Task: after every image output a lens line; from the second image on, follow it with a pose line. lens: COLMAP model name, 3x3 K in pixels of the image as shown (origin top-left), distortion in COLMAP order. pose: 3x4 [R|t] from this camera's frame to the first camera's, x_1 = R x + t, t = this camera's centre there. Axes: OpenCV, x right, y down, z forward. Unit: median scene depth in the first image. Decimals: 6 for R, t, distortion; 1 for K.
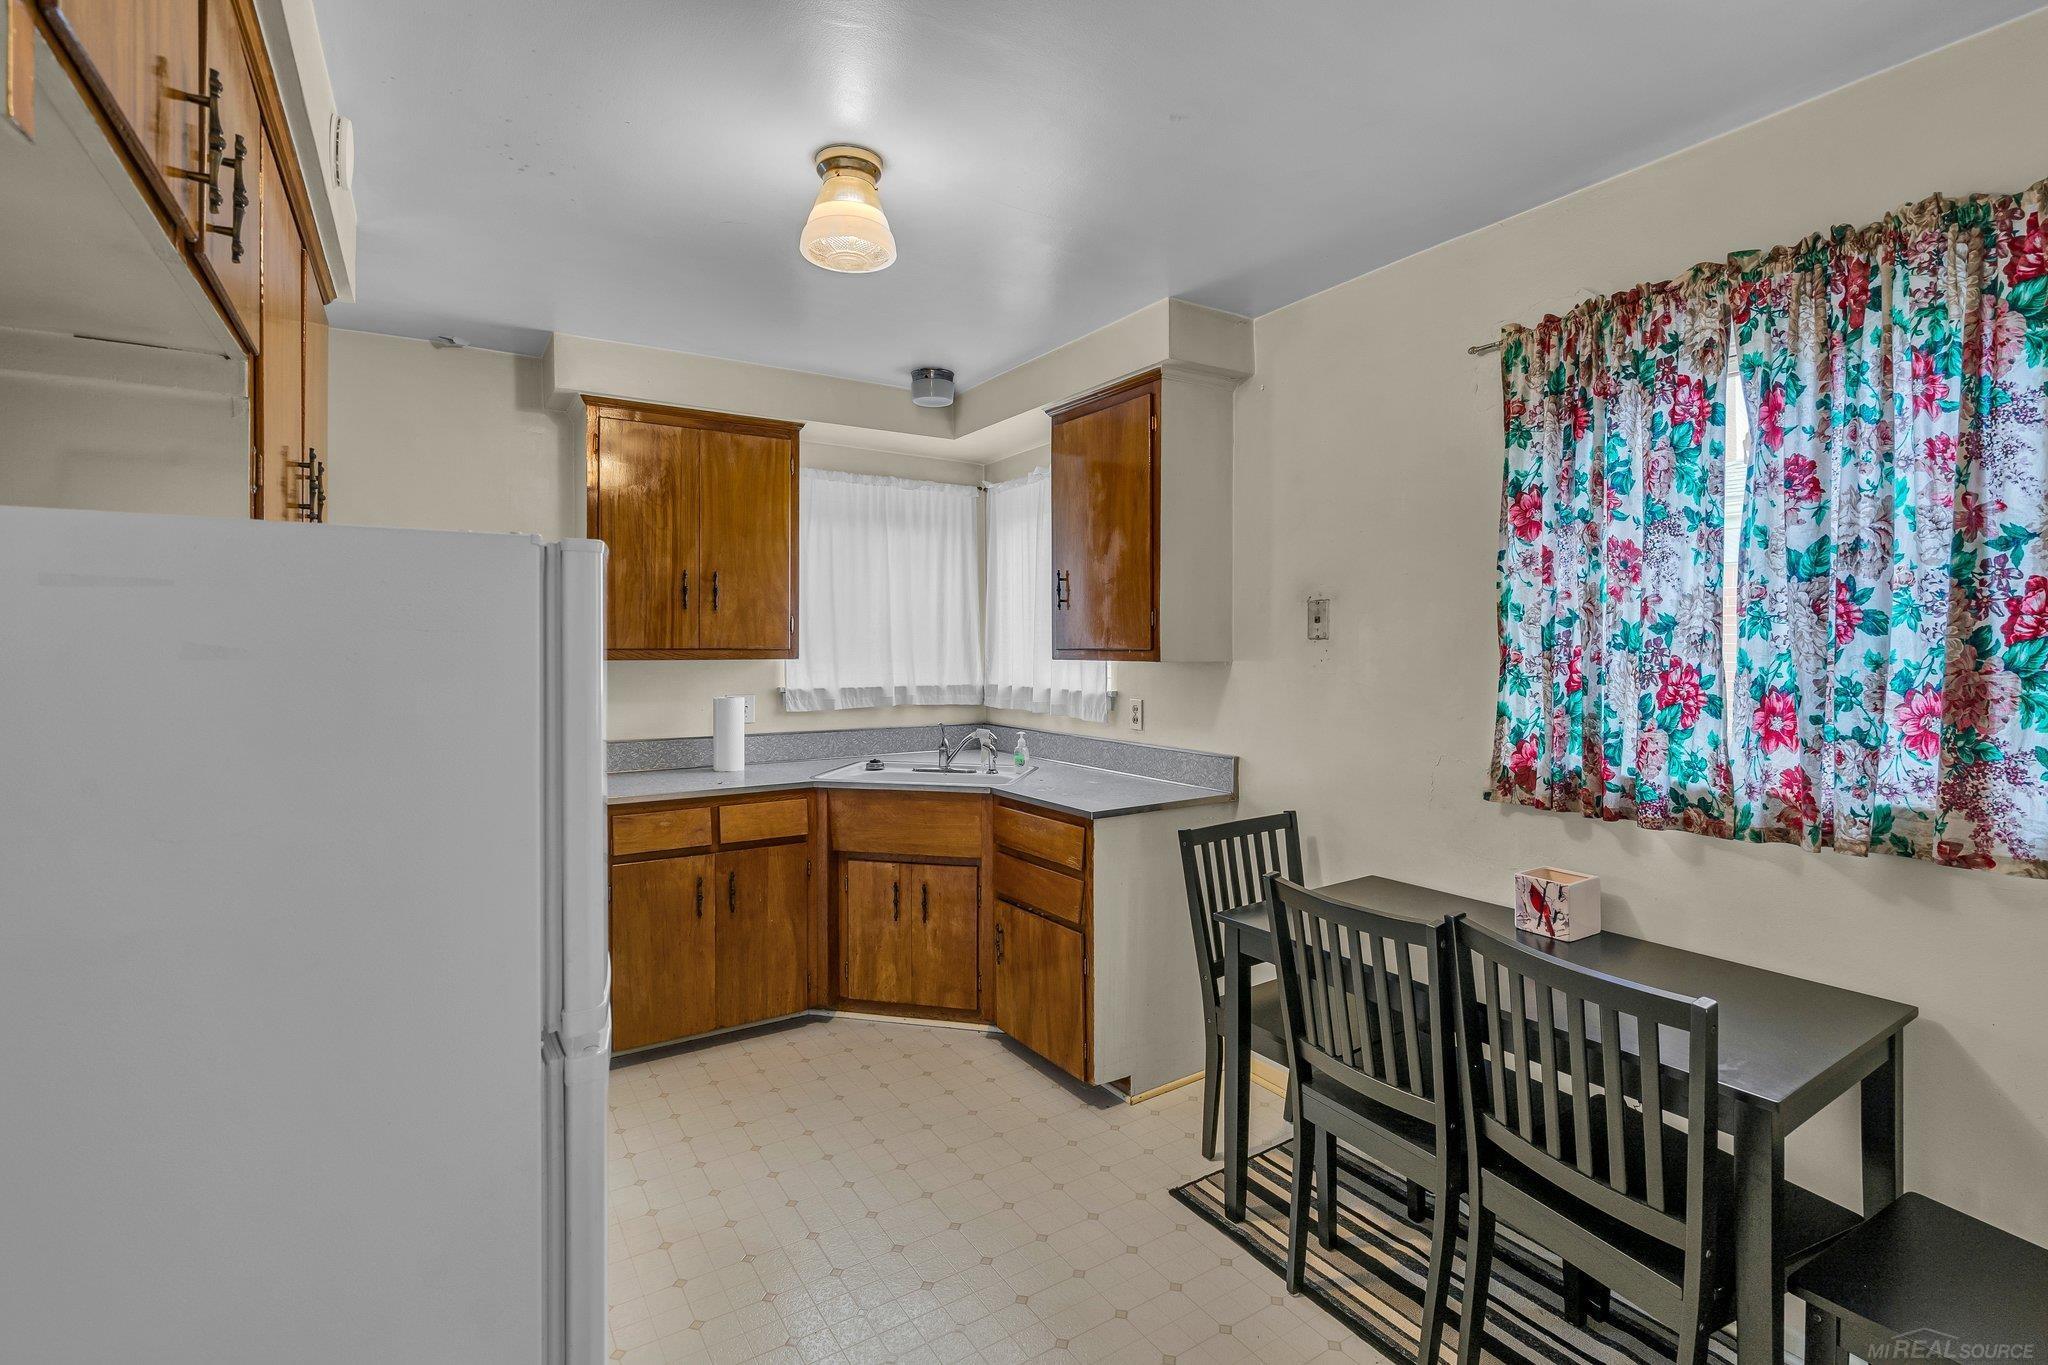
lens RADIAL K [[935.7, 0, 1007.2], [0, 935.7, 638.7], [0, 0, 1]] dist [-0.001299, 0.000401]
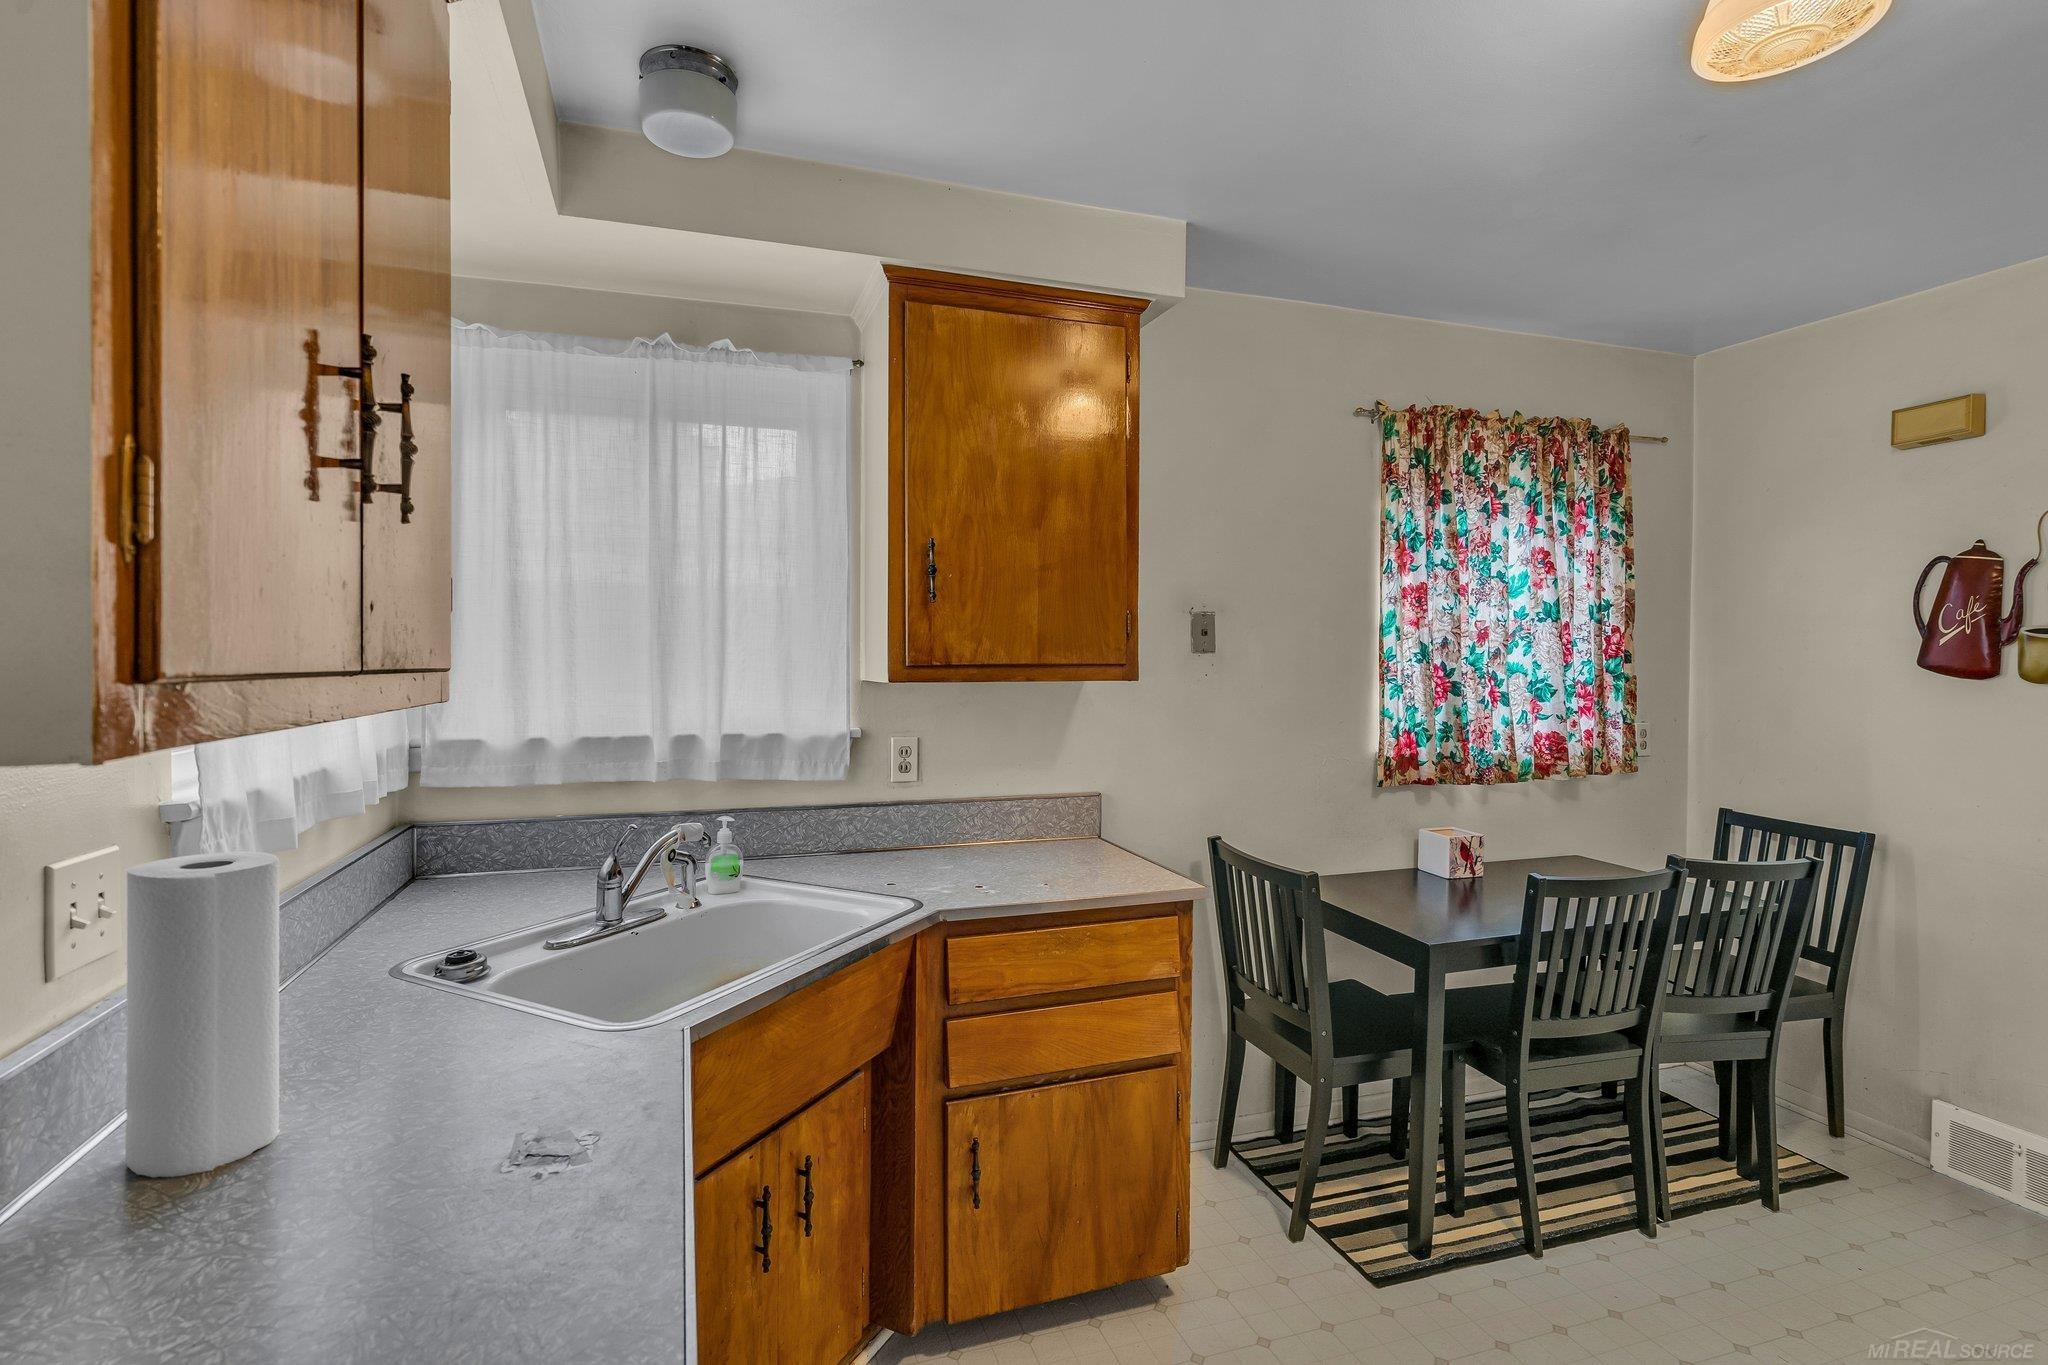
lens RADIAL K [[935.7, 0, 1016.7], [0, 935.7, 667.7], [0, 0, 1]] dist [-0.001299, 0.000401]
pose [[0.246263, -0.001029, 0.969203, -0.813485], [-0.005921, 0.999979, 0.002567, 0.018467], [-0.969185, -0.006371, 0.246251, 1.209381]]
